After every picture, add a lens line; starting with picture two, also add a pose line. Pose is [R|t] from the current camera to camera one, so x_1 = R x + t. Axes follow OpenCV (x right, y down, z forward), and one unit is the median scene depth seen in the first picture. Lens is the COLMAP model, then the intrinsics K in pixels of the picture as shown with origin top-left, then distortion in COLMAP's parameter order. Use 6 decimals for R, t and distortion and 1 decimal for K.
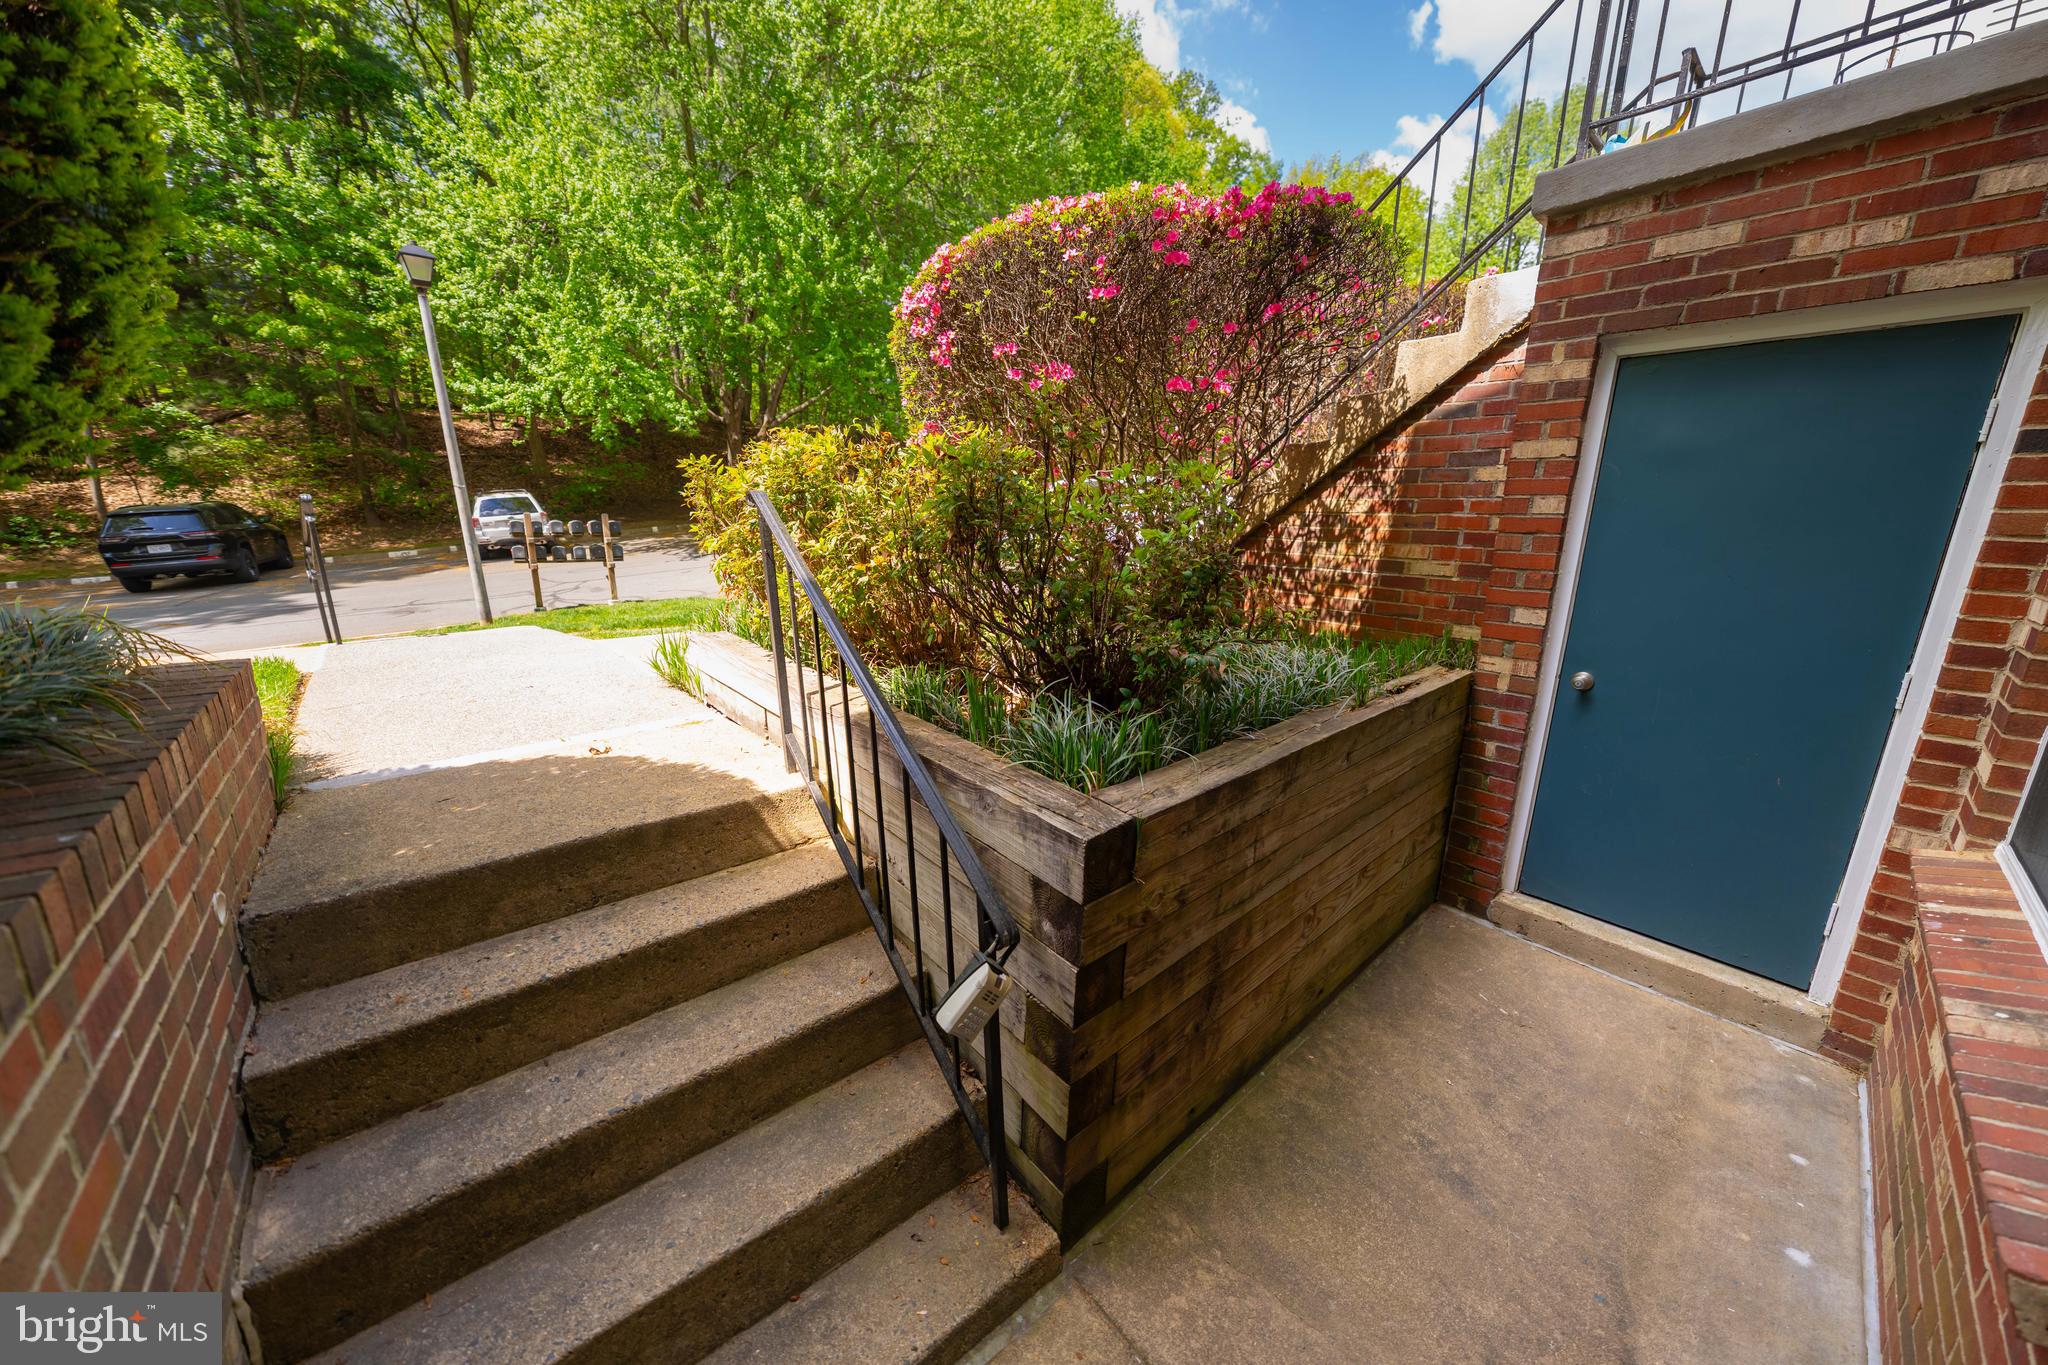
lens RADIAL K [[700.5, 0, 1028.5], [0, 700.5, 676.4], [0, 0, 1]] dist [-0.006237, 0.001339]
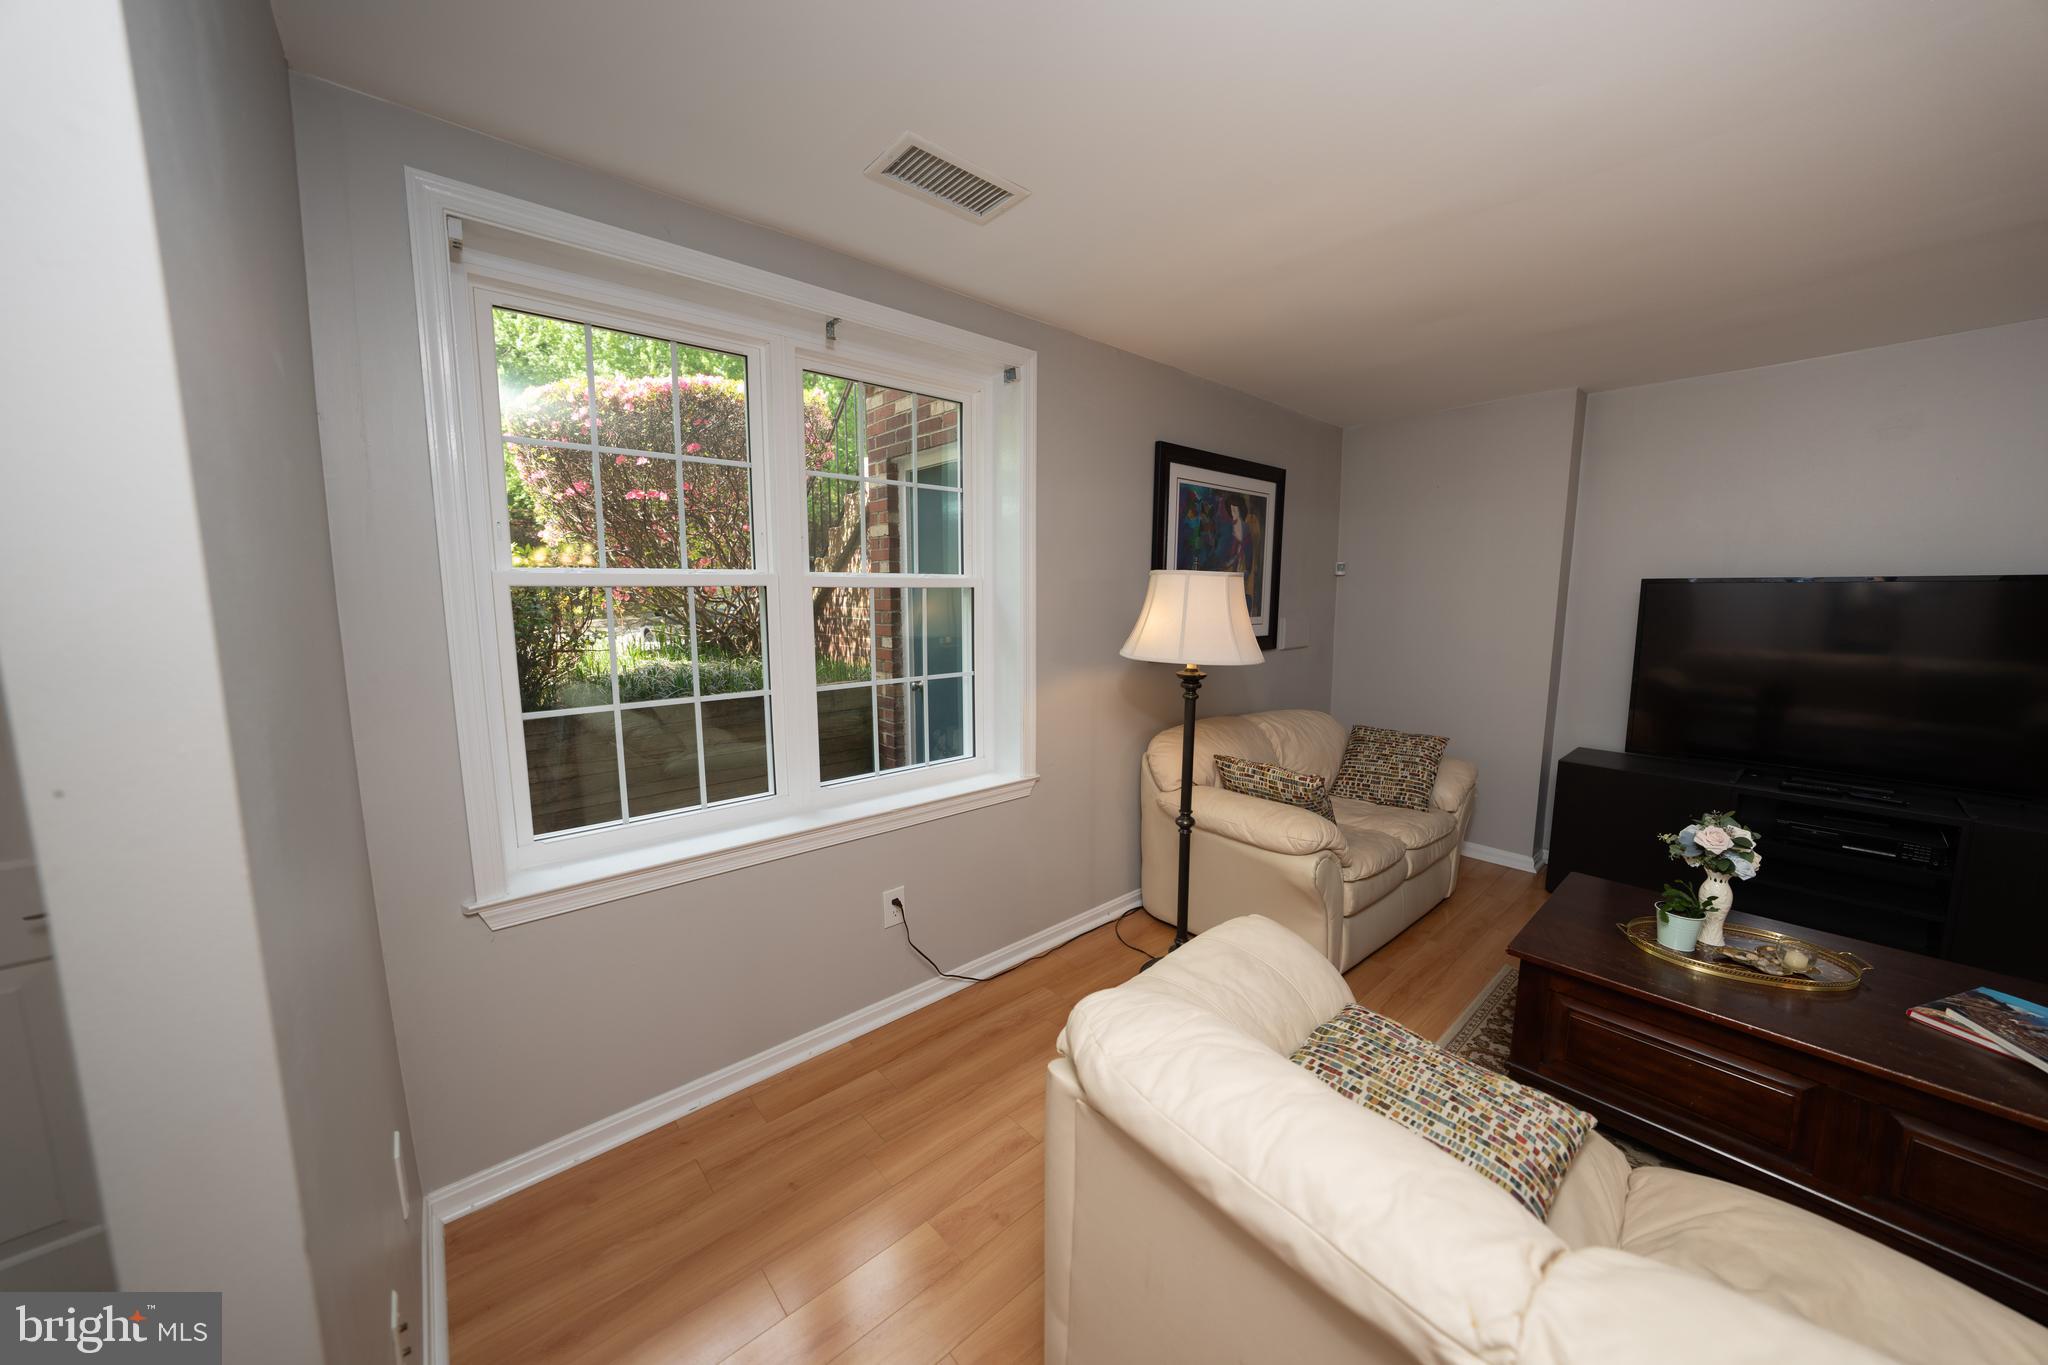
lens RADIAL K [[703.4, 0, 1030.0], [0, 703.4, 679.5], [0, 0, 1]] dist [-0.031379, 0.007028]
pose [[0.999925, -0.011661, -0.003801, 1.181394], [0.011216, 0.994787, -0.101353, 0.162961], [0.004963, 0.101303, 0.994843, -0.509542]]
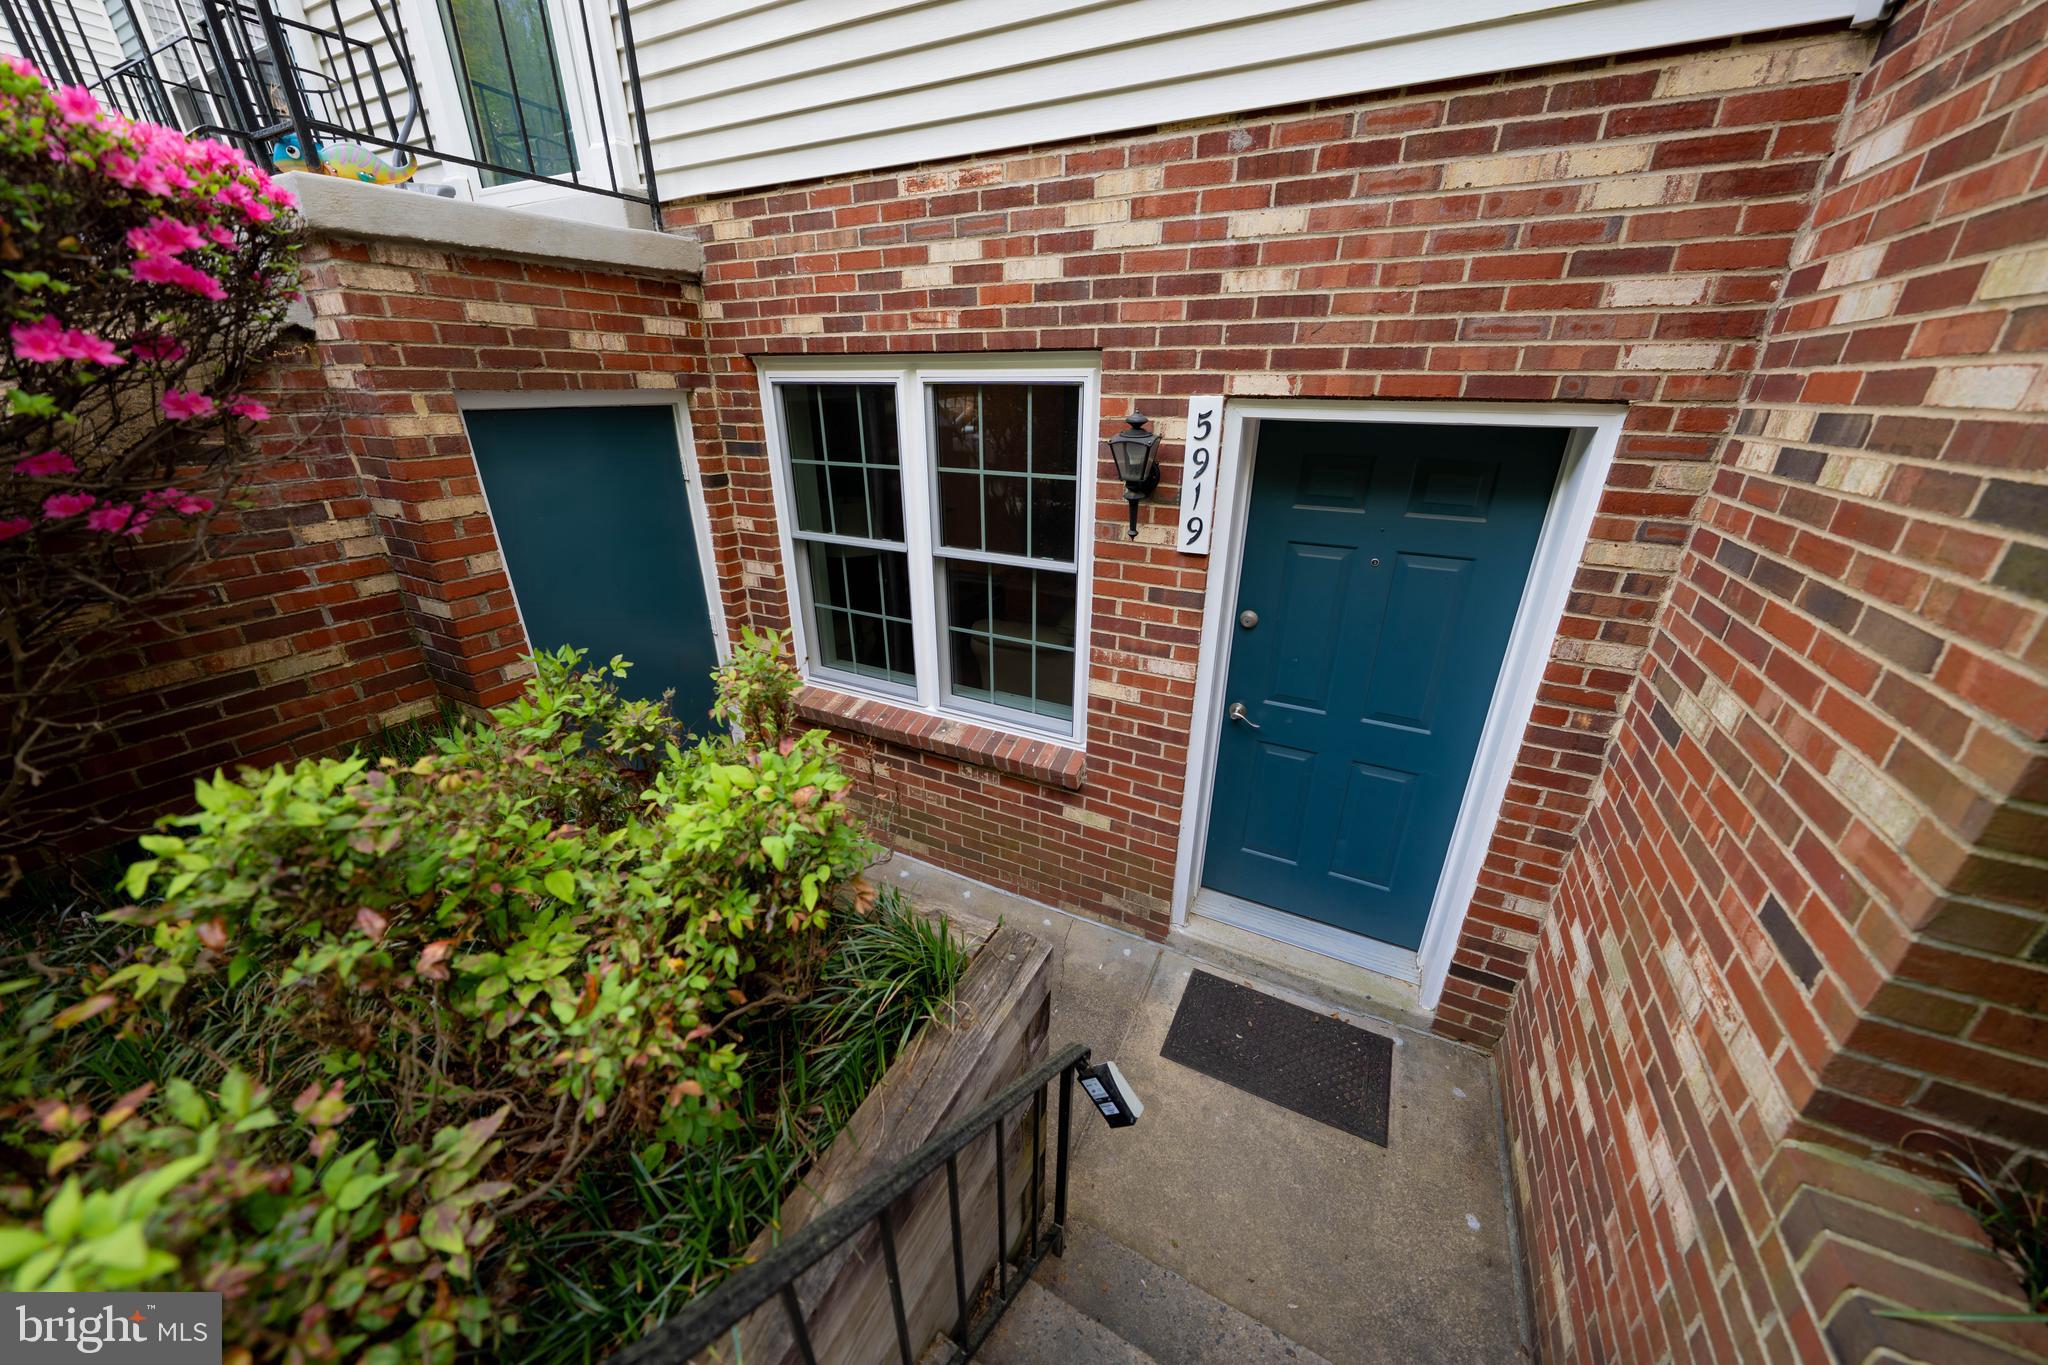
lens RADIAL K [[691.6, 0, 1030.4], [0, 691.6, 675.2], [0, 0, 1]] dist [-0.005111, 0.000099]
pose [[-0.373830, -0.378458, 0.846771, -0.453128], [0.204322, 0.856932, 0.473203, -0.457478], [-0.904712, 0.349911, -0.243020, 0.674704]]
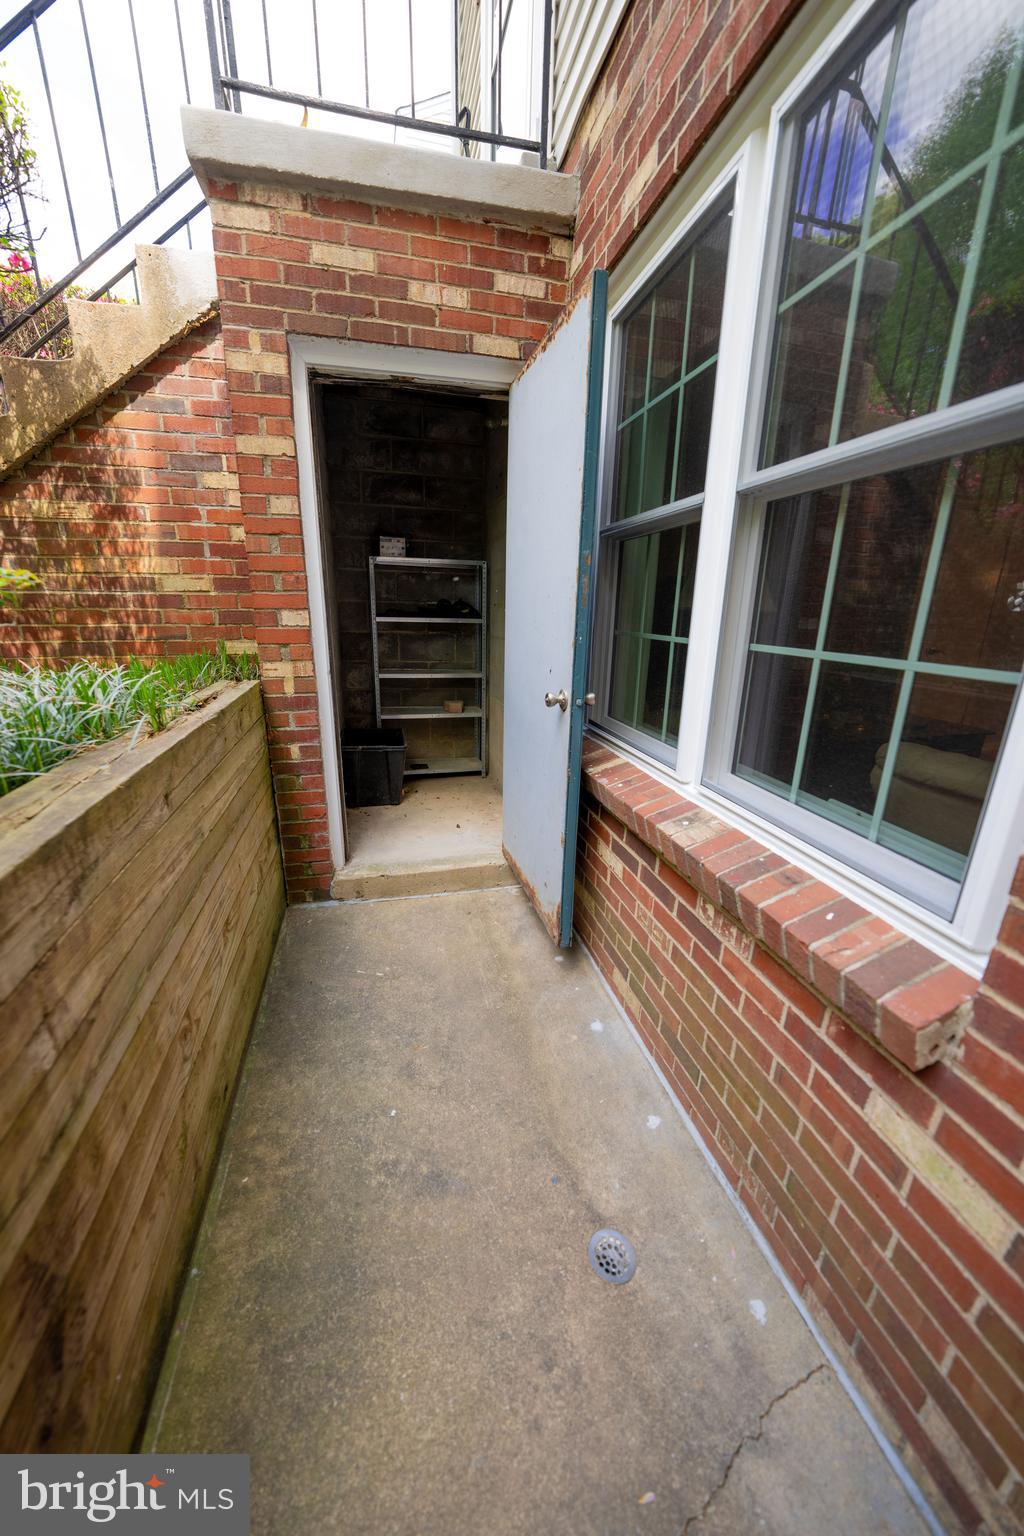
lens RADIAL K [[527.6, 0, 507.2], [0, 527.6, 765.2], [0, 0, 1]] dist [-0.031379, 0.007028]
pose [[0.467059, -0.262440, 0.844382, 0.169191], [0.195566, 0.961950, 0.190806, 0.044233], [-0.862328, 0.076015, 0.500611, 0.405699]]
